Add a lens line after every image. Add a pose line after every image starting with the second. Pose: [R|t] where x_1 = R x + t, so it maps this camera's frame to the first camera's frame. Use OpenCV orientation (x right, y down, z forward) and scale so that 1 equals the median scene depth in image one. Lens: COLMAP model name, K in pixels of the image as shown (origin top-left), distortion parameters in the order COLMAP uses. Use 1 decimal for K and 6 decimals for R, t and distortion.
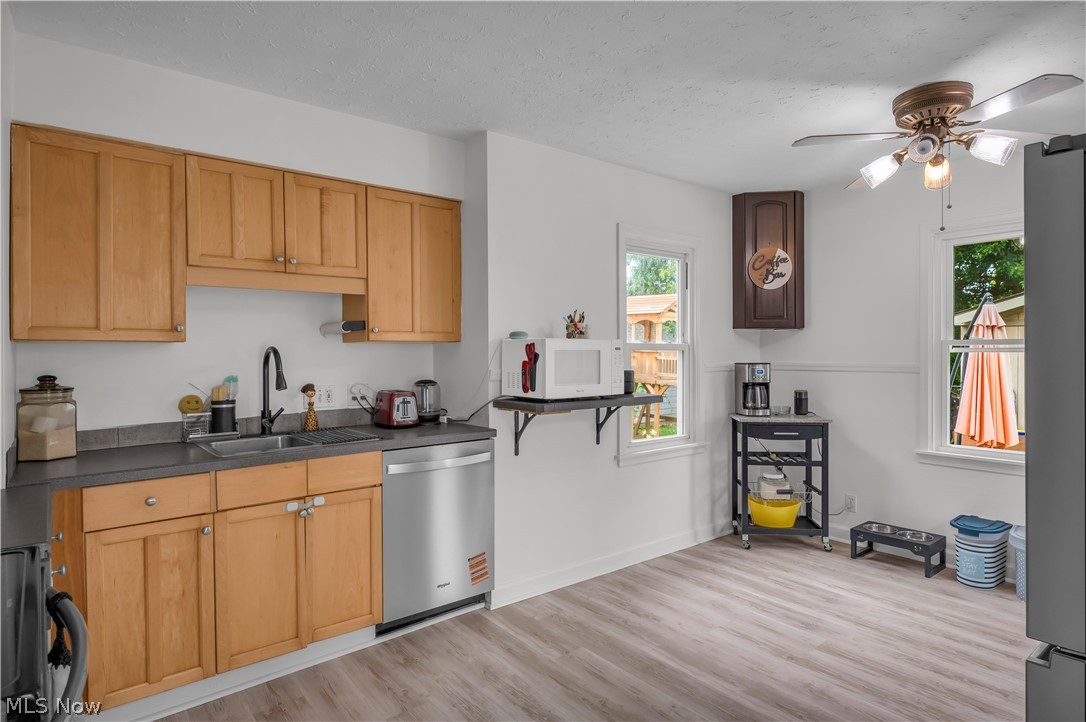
lens RADIAL K [[607.6, 0, 544.5], [0, 607.6, 354.9], [0, 0, 1]] dist [-0.001695, -0.000171]
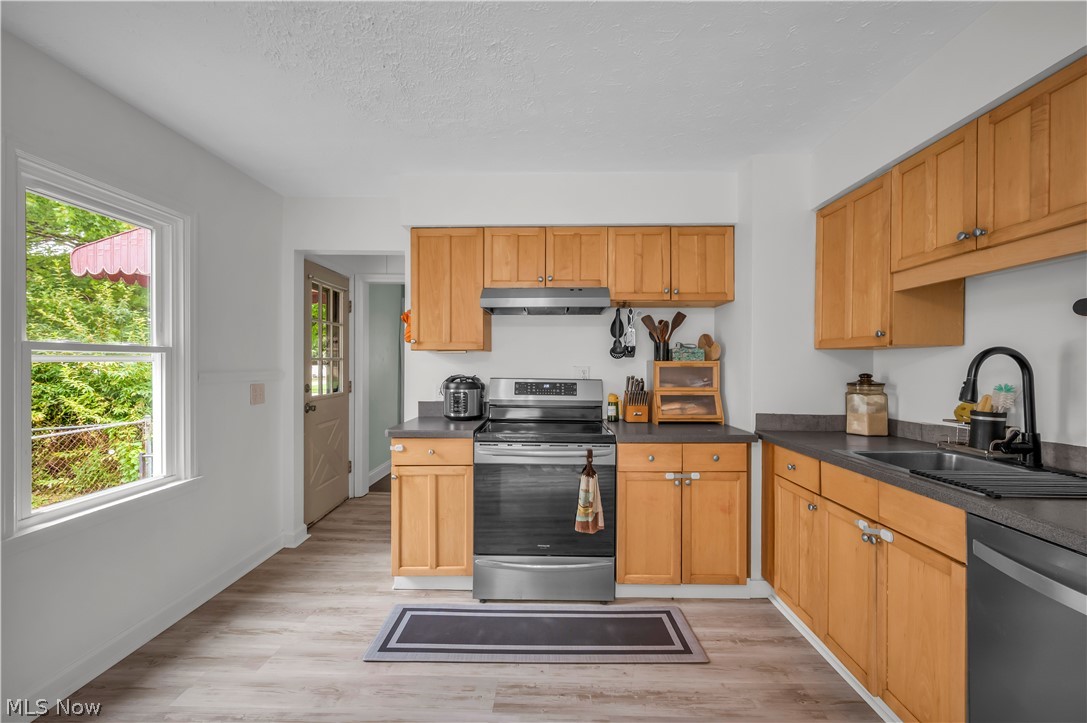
lens RADIAL K [[438.3, 0, 541.0], [0, 438.3, 363.9], [0, 0, 1]] dist [0.000589, -0.000015]
pose [[-0.656914, 0.005365, -0.753946, 0.308487], [-0.002846, 0.999950, 0.009596, 0.003729], [0.753960, 0.008450, -0.656866, 0.839235]]
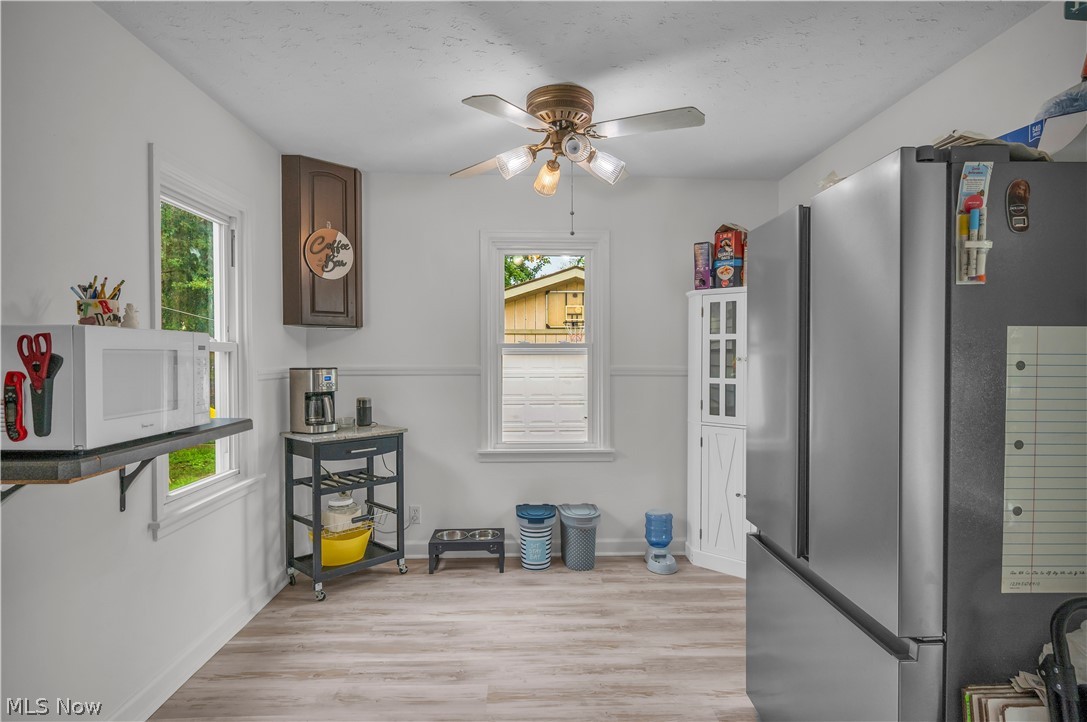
lens RADIAL K [[588.6, 0, 544.9], [0, 588.6, 361.3], [0, 0, 1]] dist [-0.000806, -0.000483]
pose [[0.592699, -0.007366, 0.805391, -0.144680], [0.002730, 0.999971, 0.007137, -0.000161], [-0.805420, -0.002032, 0.592701, 0.388030]]
